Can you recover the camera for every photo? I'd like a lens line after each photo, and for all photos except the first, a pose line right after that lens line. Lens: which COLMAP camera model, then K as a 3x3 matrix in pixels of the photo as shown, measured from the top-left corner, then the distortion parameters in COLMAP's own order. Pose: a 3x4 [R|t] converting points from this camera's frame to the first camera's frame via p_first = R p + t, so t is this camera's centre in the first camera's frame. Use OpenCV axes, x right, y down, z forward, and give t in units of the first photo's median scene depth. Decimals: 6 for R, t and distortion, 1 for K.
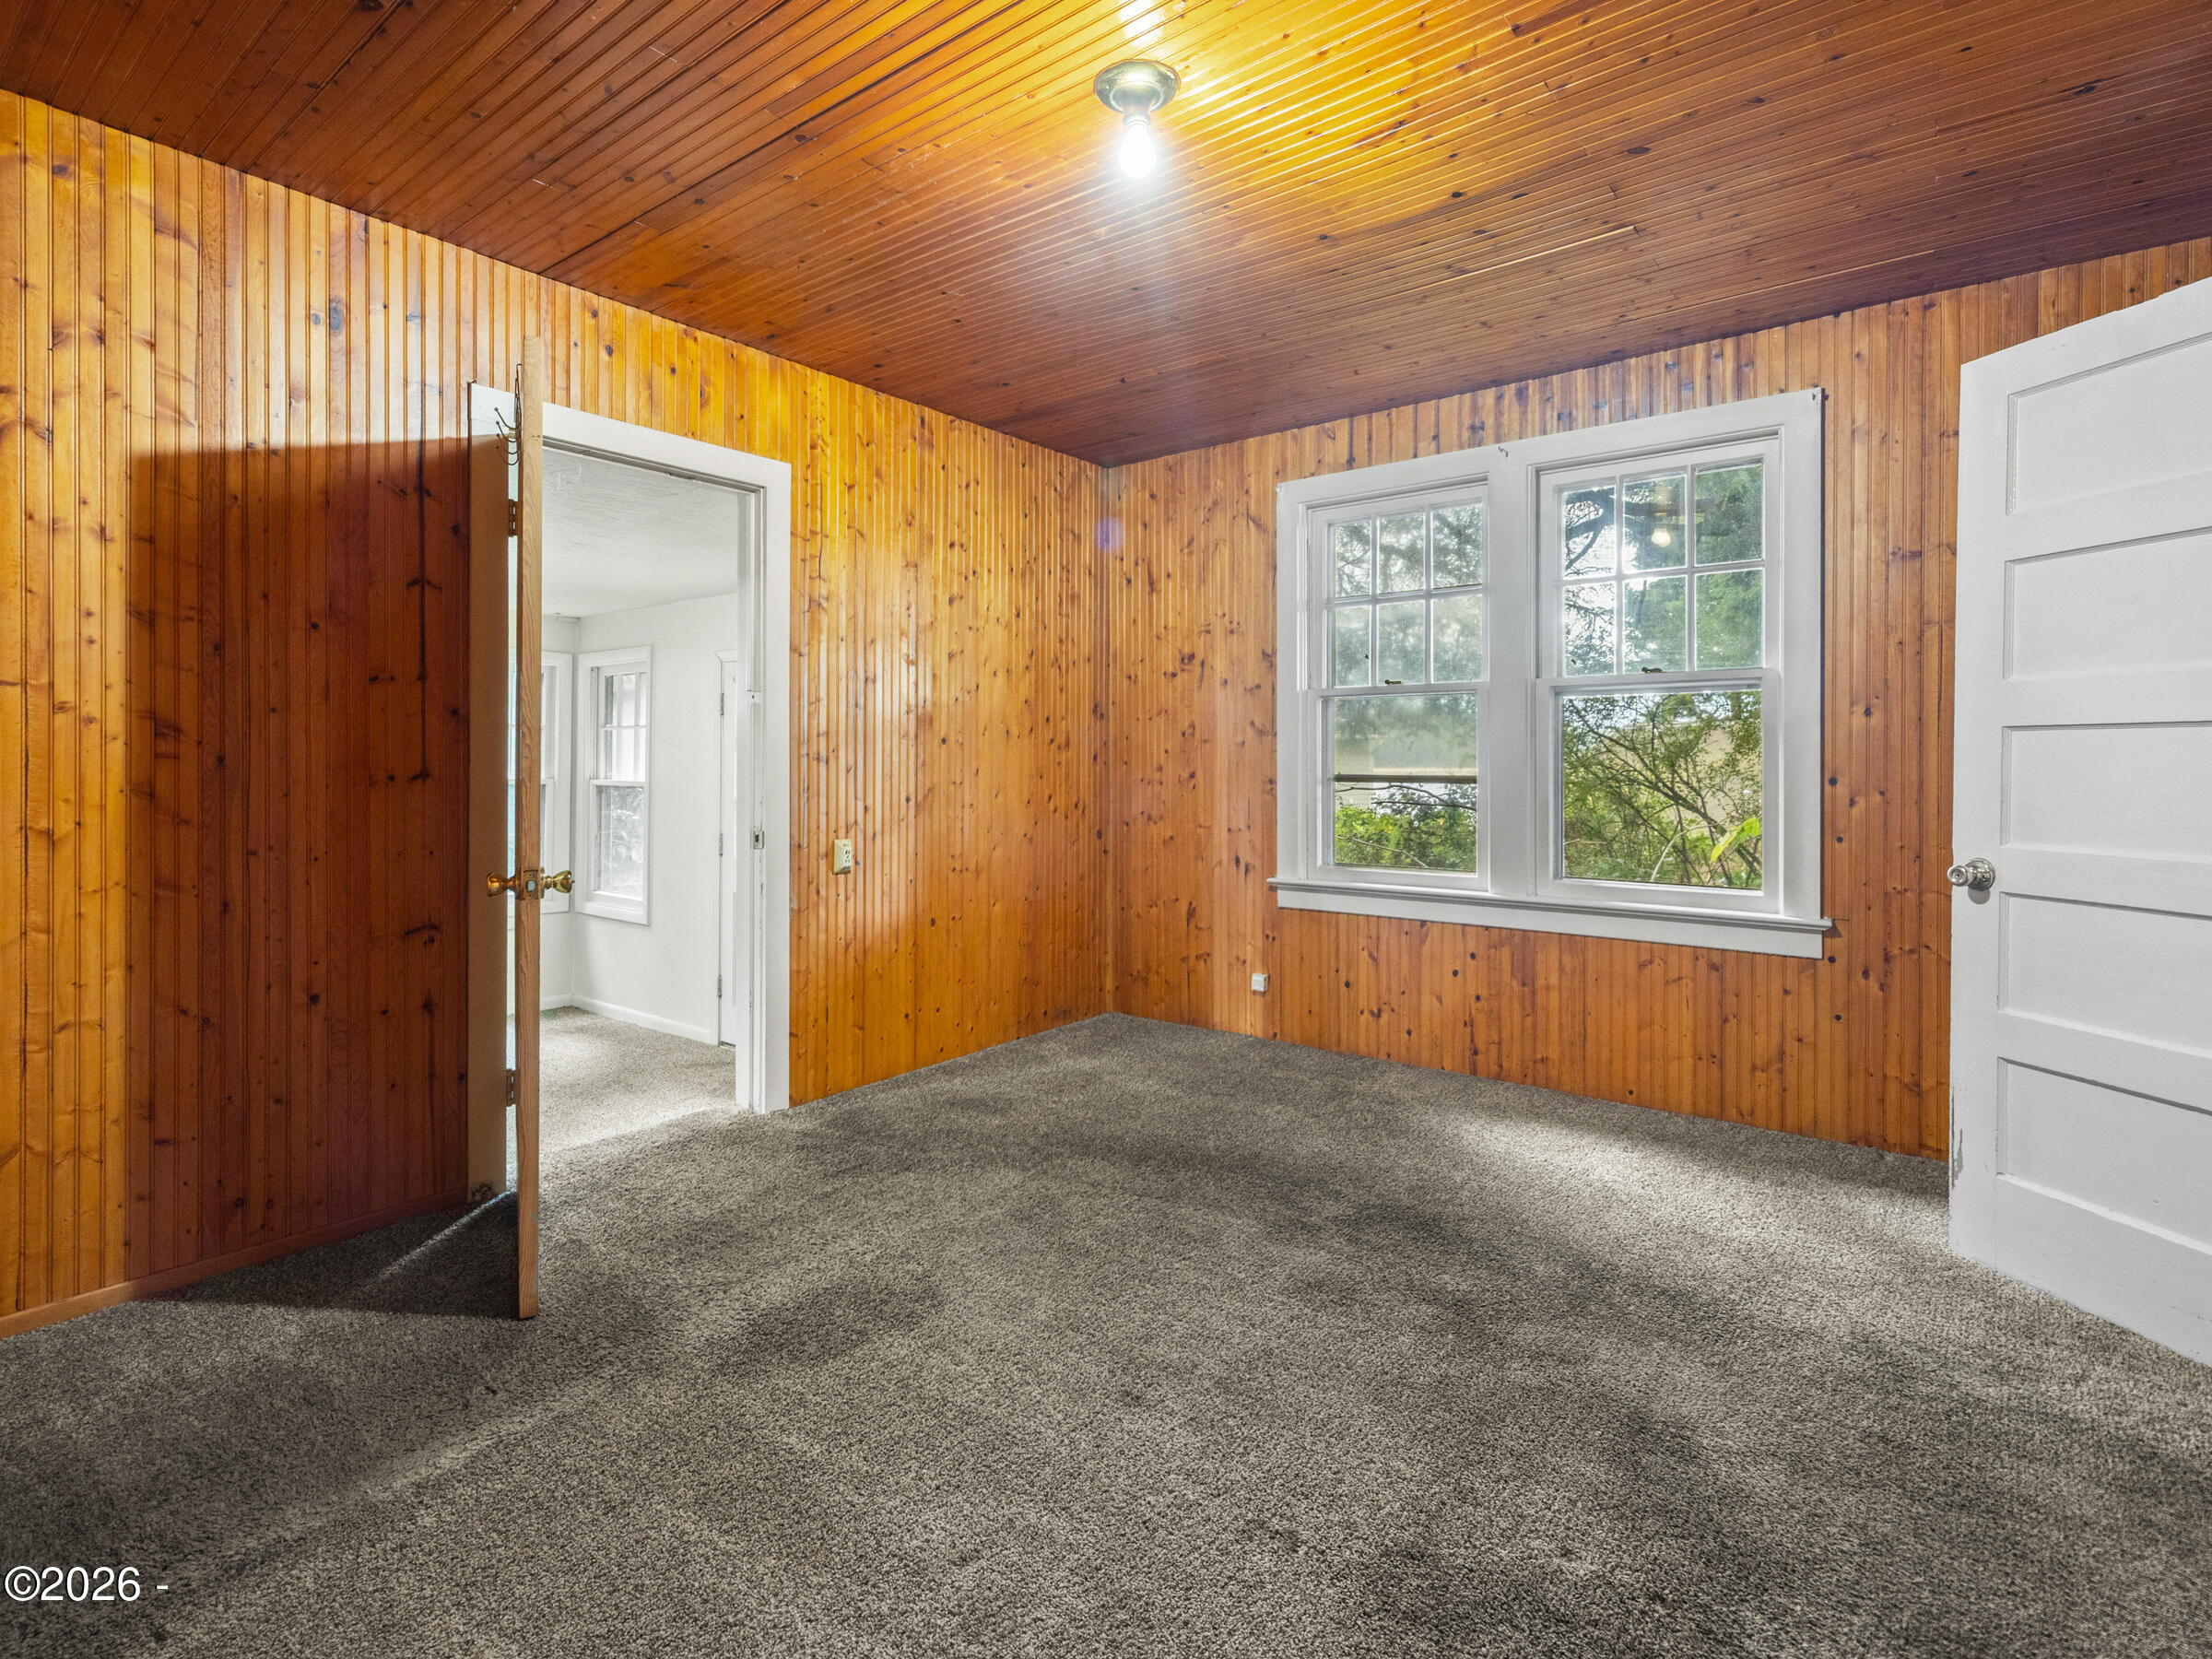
lens RADIAL K [[1103.3, 0, 1105.8], [0, 1103.3, 760.0], [0, 0, 1]] dist [0.000052, -0.000326]
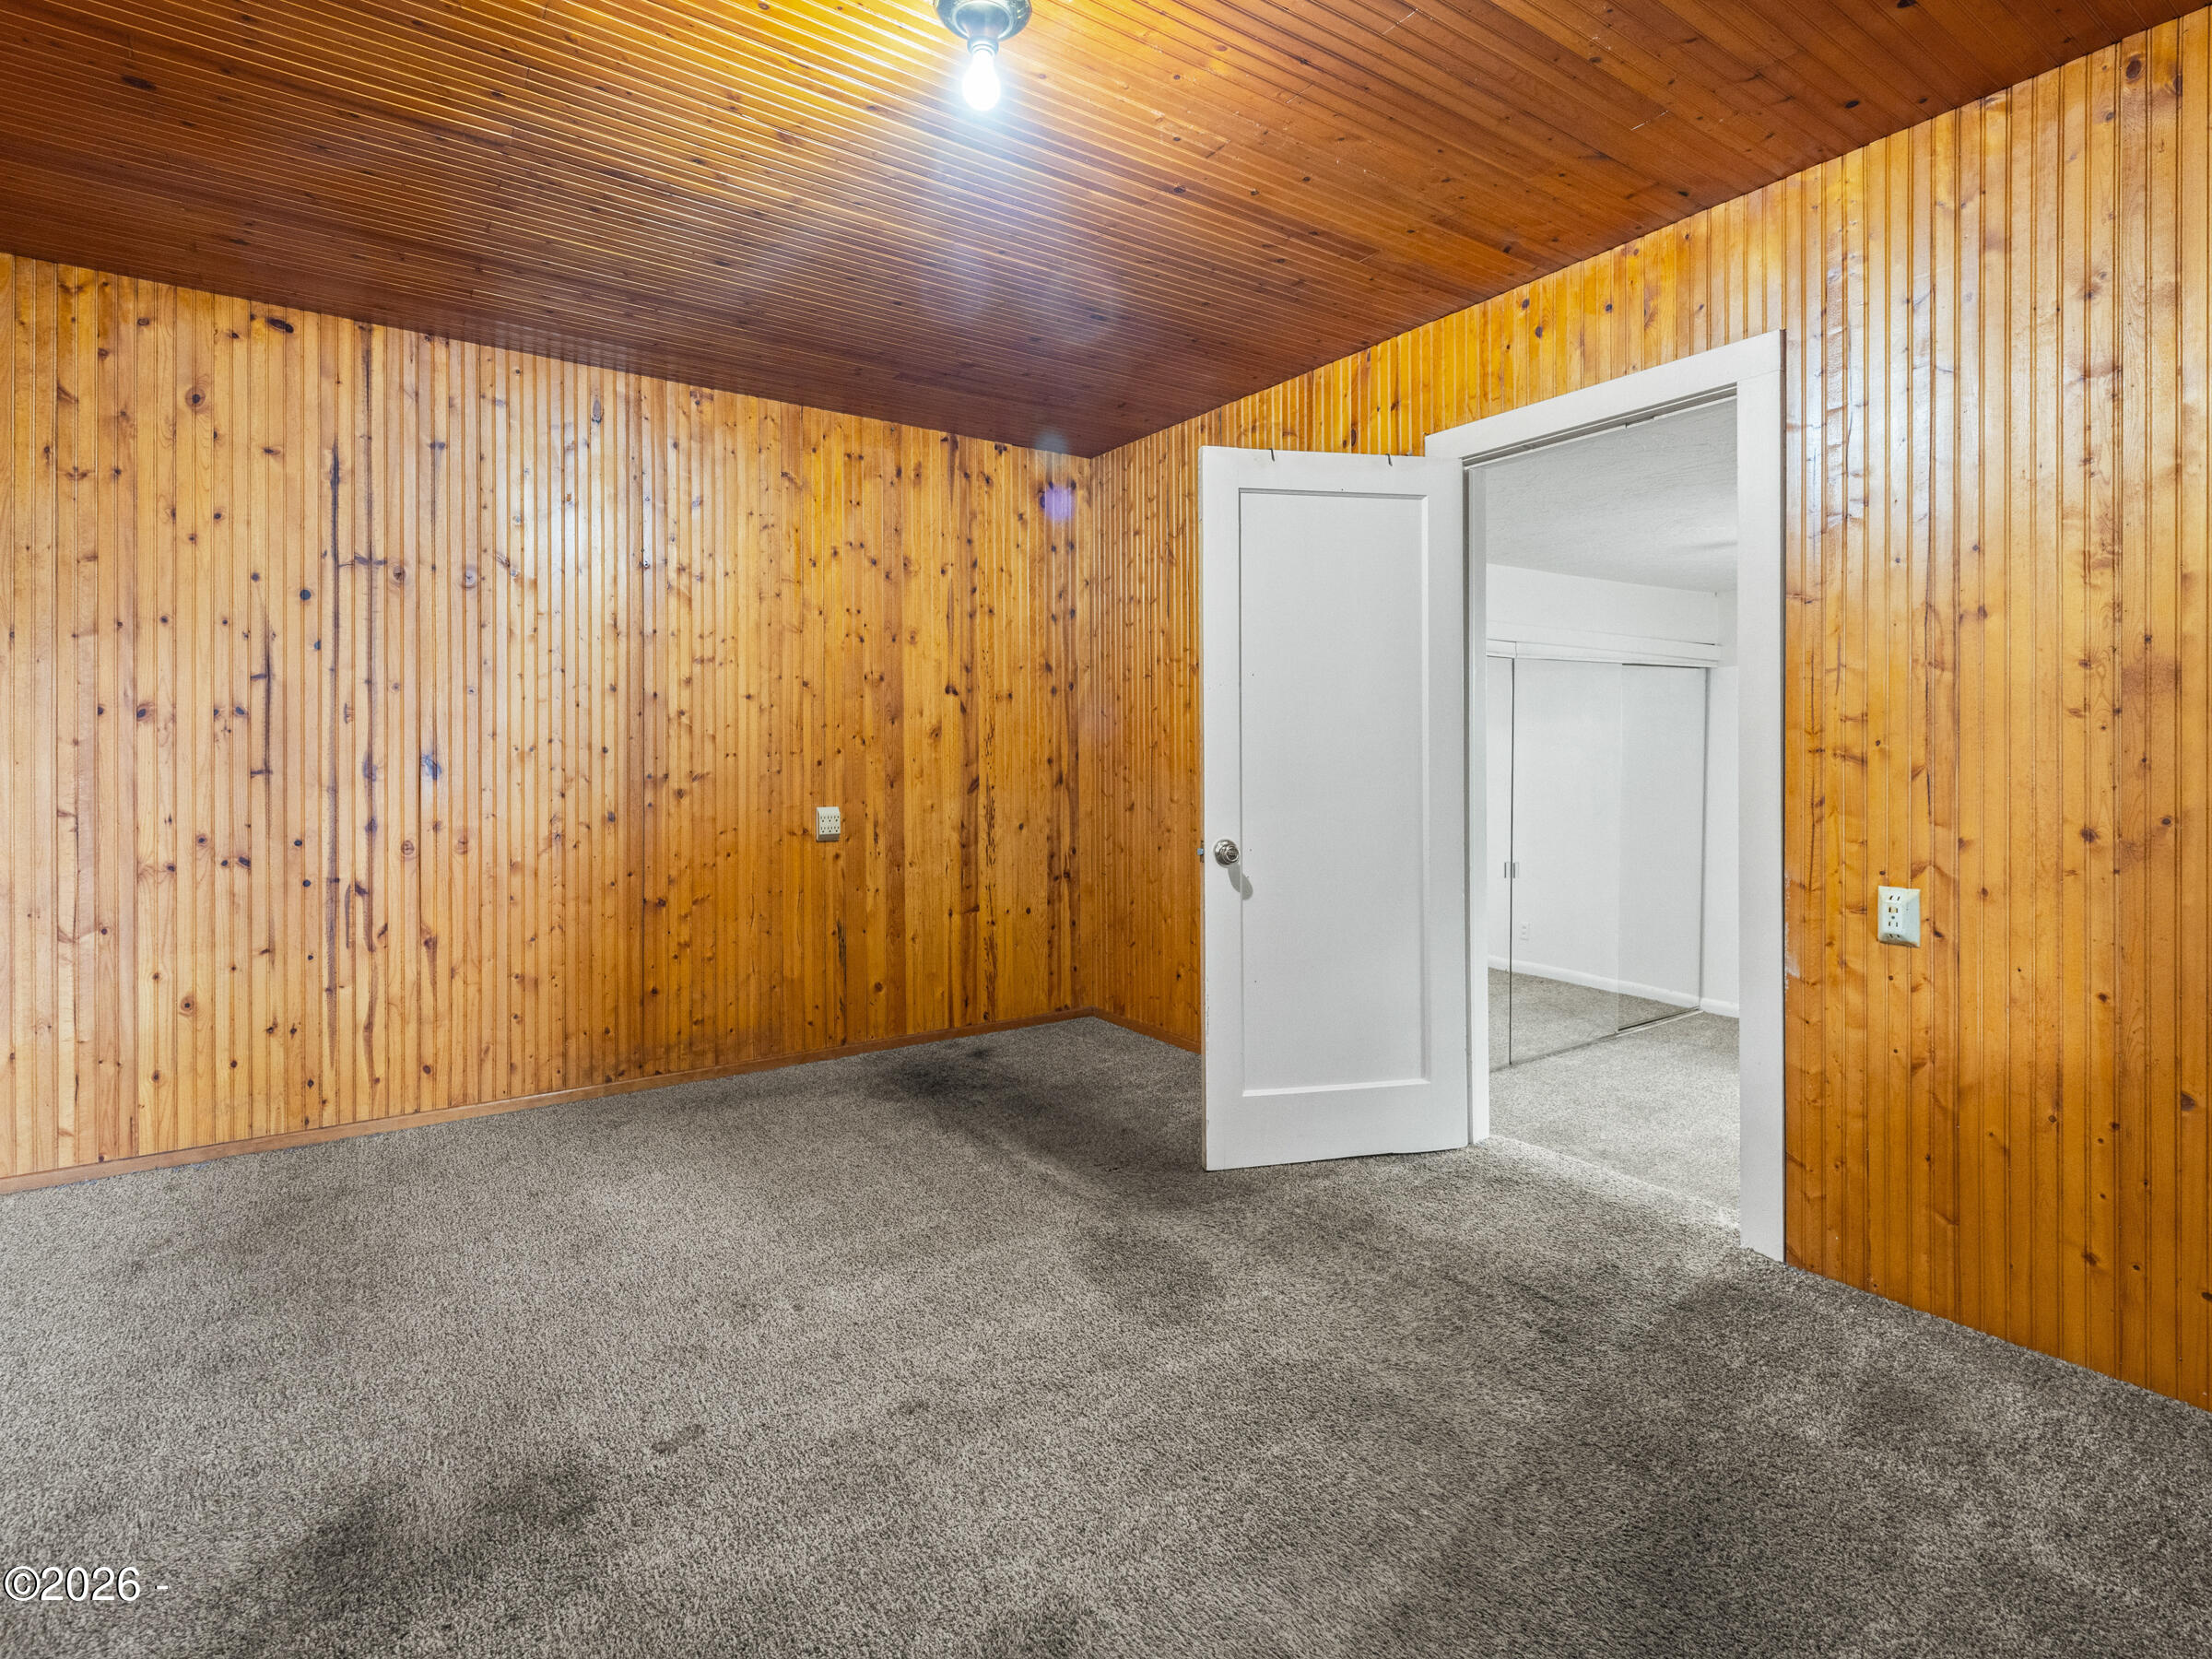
lens RADIAL K [[1103.3, 0, 1105.8], [0, 1103.3, 760.0], [0, 0, 1]] dist [0.000052, -0.000326]
pose [[-0.307455, 0.001692, -0.951561, 0.528177], [0.001407, 0.999998, 0.001323, -0.000743], [0.951562, -0.000932, -0.307456, 0.853056]]
